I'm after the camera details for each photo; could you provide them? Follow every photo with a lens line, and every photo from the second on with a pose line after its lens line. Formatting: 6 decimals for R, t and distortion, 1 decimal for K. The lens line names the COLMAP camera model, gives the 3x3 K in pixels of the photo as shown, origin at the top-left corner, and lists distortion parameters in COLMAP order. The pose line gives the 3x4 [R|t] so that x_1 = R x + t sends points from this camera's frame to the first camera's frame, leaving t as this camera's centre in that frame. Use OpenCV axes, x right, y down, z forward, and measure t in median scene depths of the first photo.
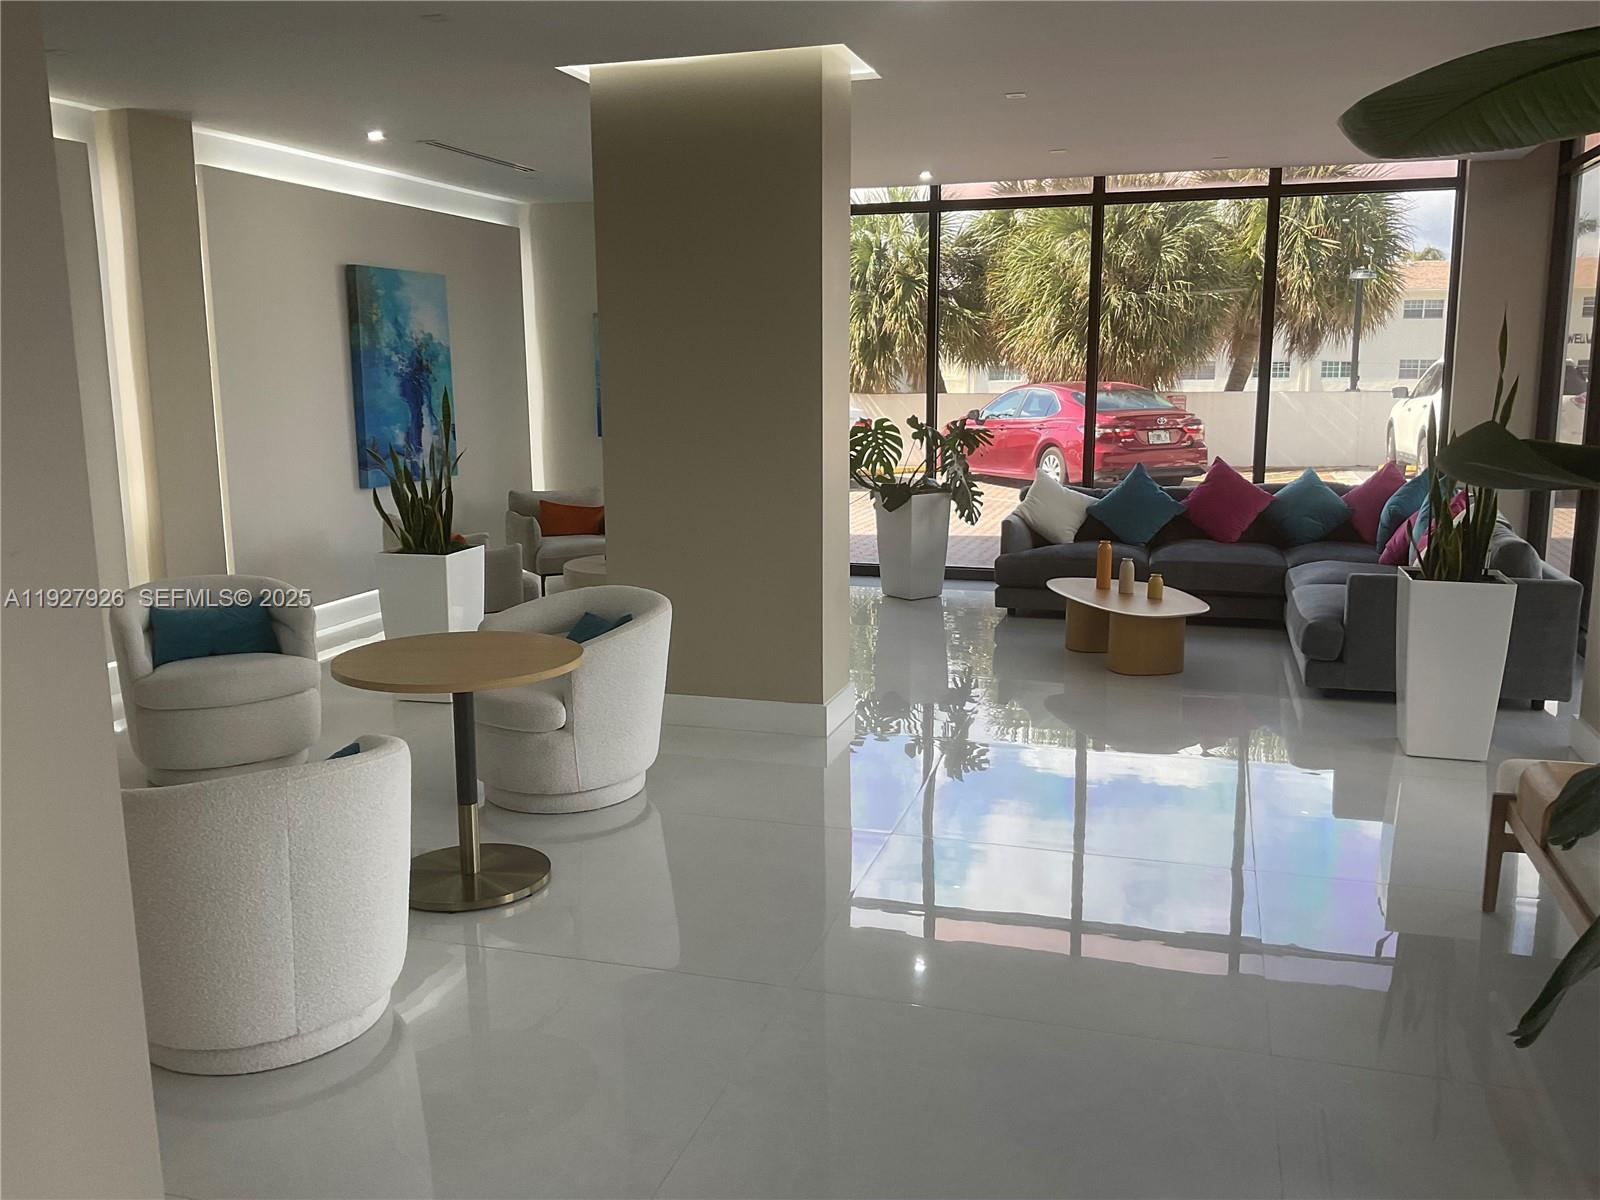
lens RADIAL K [[1319.6, 0, 800.0], [0, 1319.6, 600.0], [0, 0, 1]] dist [0.031122, -0.006769]
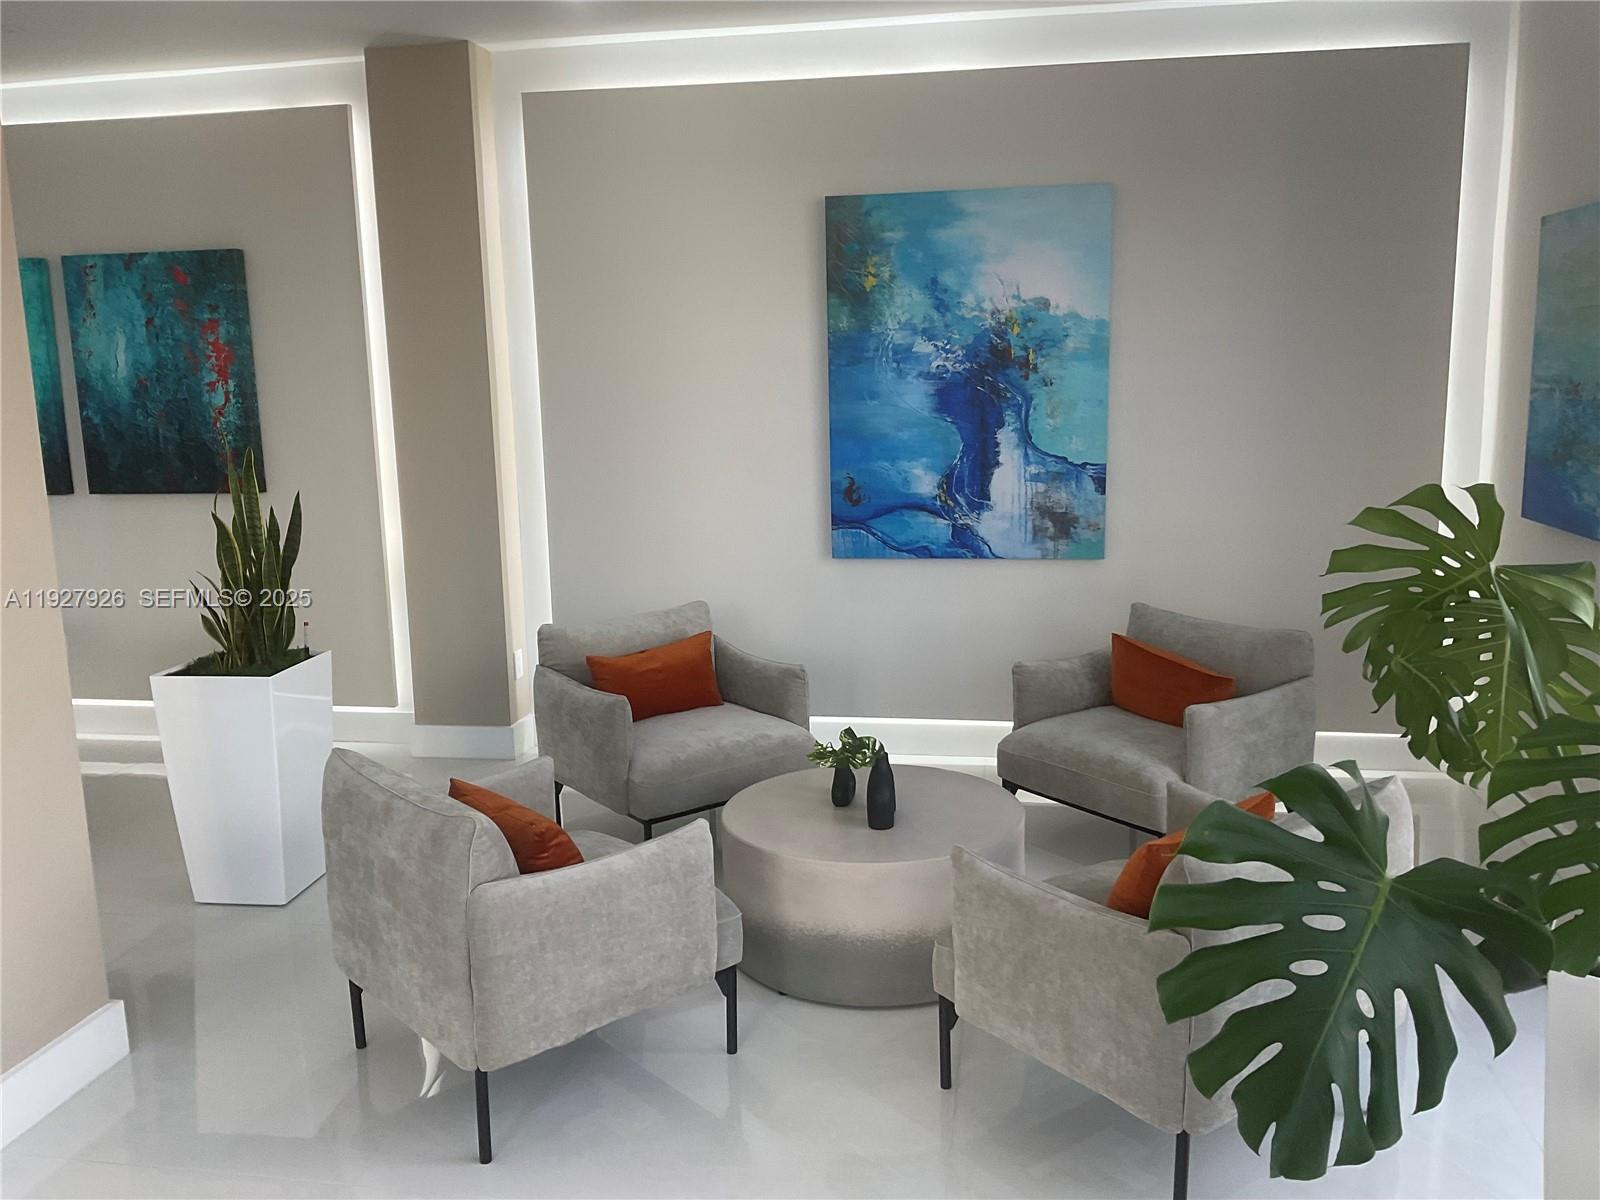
lens RADIAL K [[1319.6, 0, 800.0], [0, 1319.6, 600.0], [0, 0, 1]] dist [0.031122, -0.006769]
pose [[0.149523, 0.183073, -0.971662, 0.270291], [-0.149779, 0.975563, 0.160760, -0.157079], [0.977348, 0.121498, 0.173290, 0.846954]]
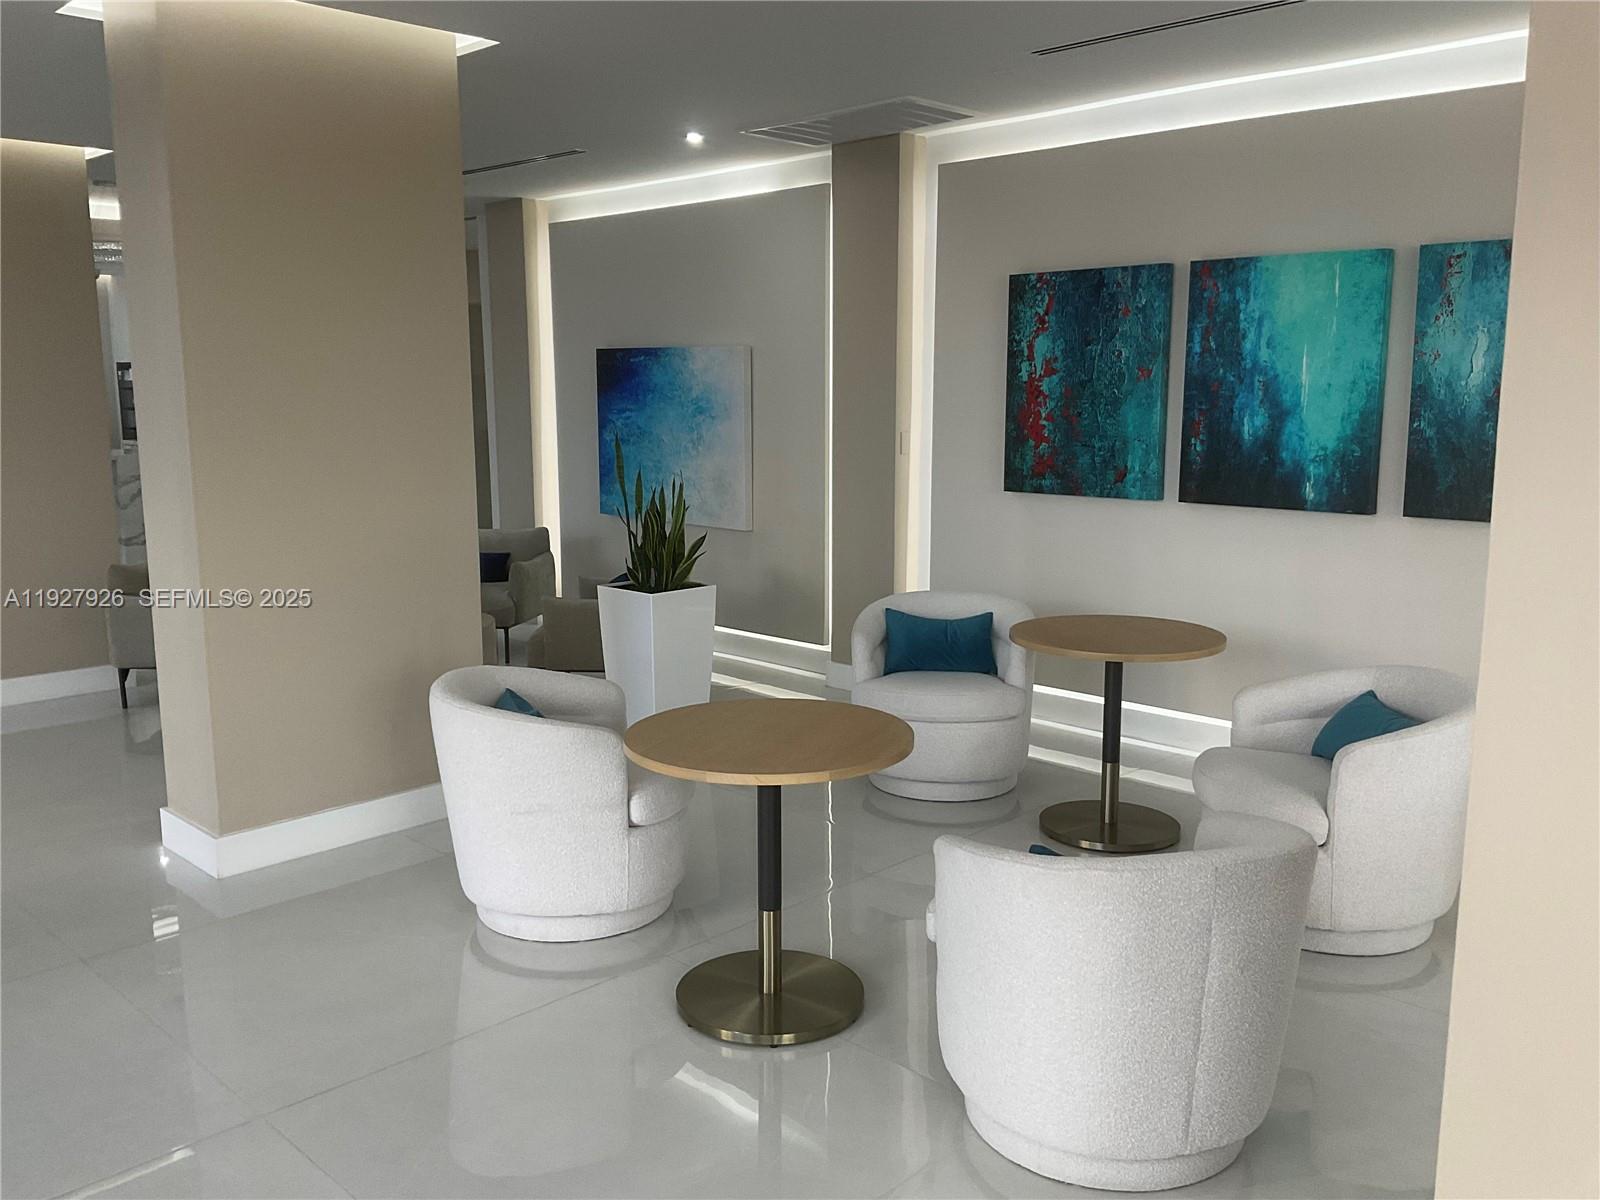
lens RADIAL K [[1319.6, 0, 800.0], [0, 1319.6, 600.0], [0, 0, 1]] dist [0.031122, -0.006769]
pose [[-0.446617, 0.151801, -0.881754, 0.229887], [-0.158277, 0.956555, 0.244847, -0.133175], [0.880614, 0.248914, -0.403187, 0.720170]]
